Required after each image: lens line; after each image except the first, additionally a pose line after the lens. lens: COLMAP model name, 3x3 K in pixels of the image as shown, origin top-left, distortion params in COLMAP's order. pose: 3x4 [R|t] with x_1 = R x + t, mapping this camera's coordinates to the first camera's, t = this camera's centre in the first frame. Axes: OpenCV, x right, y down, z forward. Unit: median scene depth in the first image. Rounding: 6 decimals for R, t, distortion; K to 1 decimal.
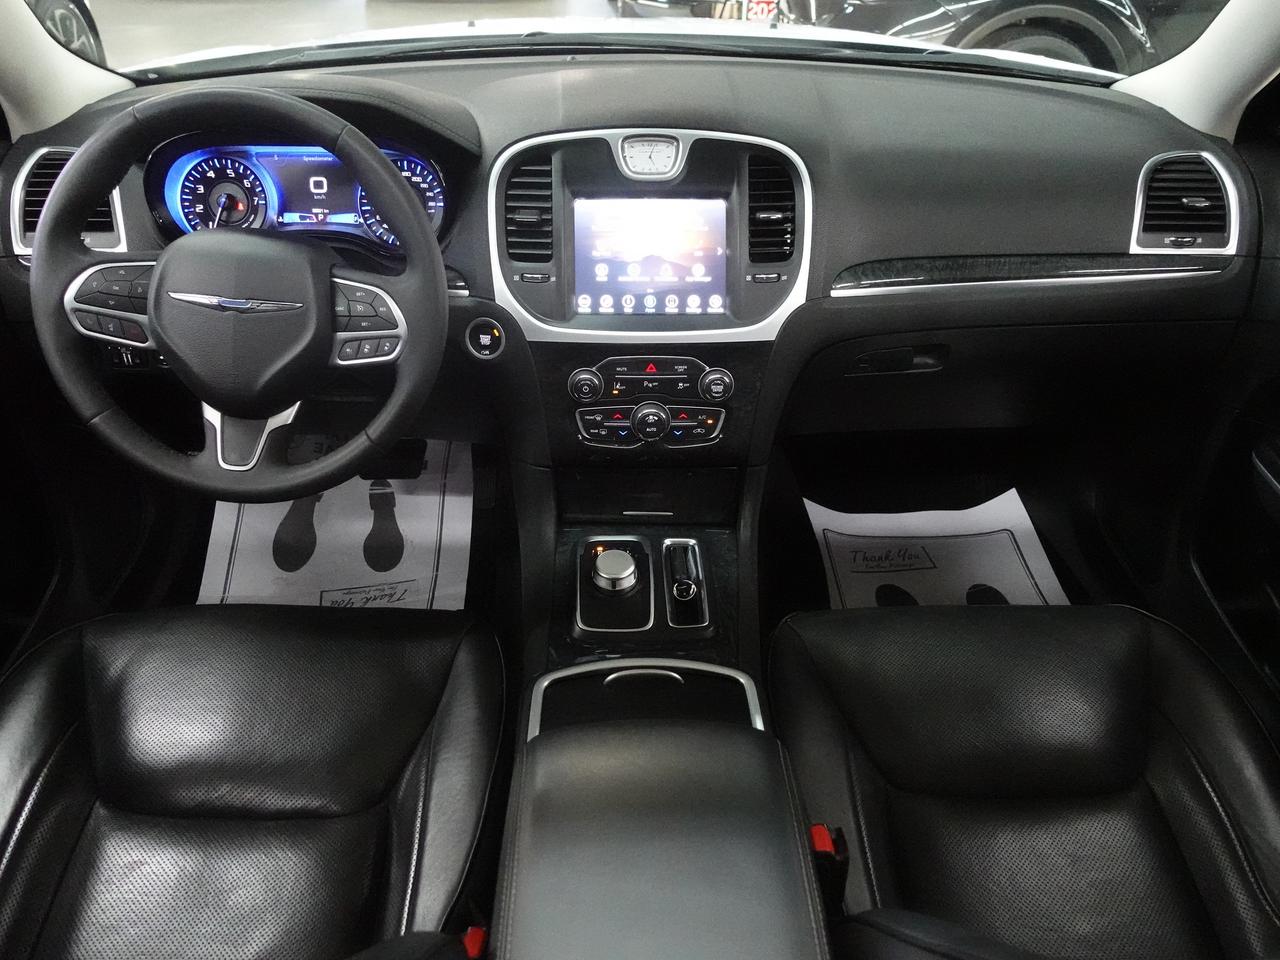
lens RADIAL K [[1007.9, 0, 626.1], [0, 1007.9, 479.1], [0, 0, 1]] dist [0.006696, 0.004464]
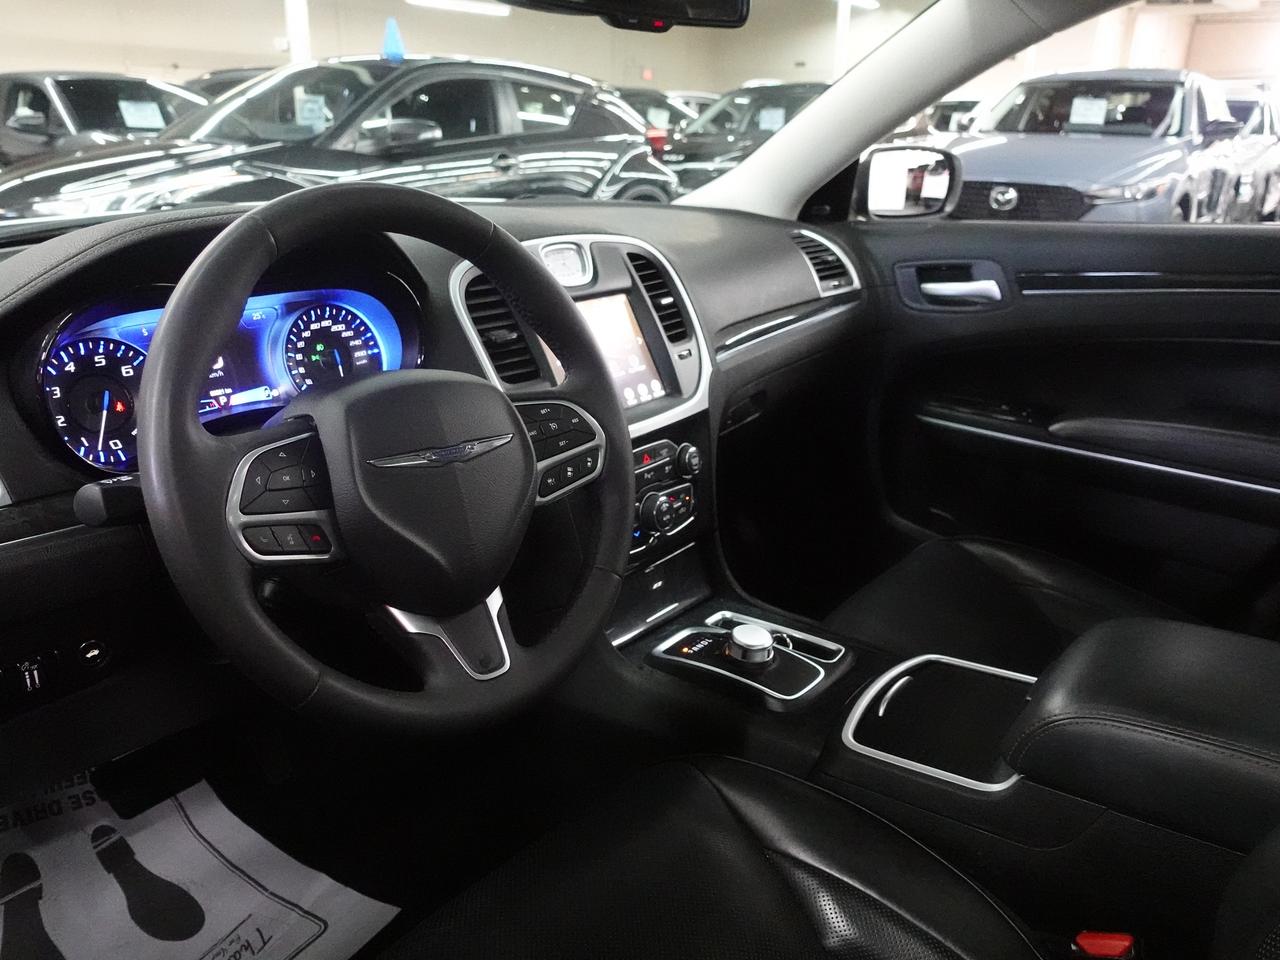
lens RADIAL K [[1007.9, 0, 651.0], [0, 1007.9, 476.0], [0, 0, 1]] dist [0.006696, 0.004464]
pose [[0.628086, -0.257555, 0.734284, -0.680044], [0.413643, 0.909777, -0.034708, -0.057245], [-0.659096, 0.325532, 0.677954, 0.325782]]
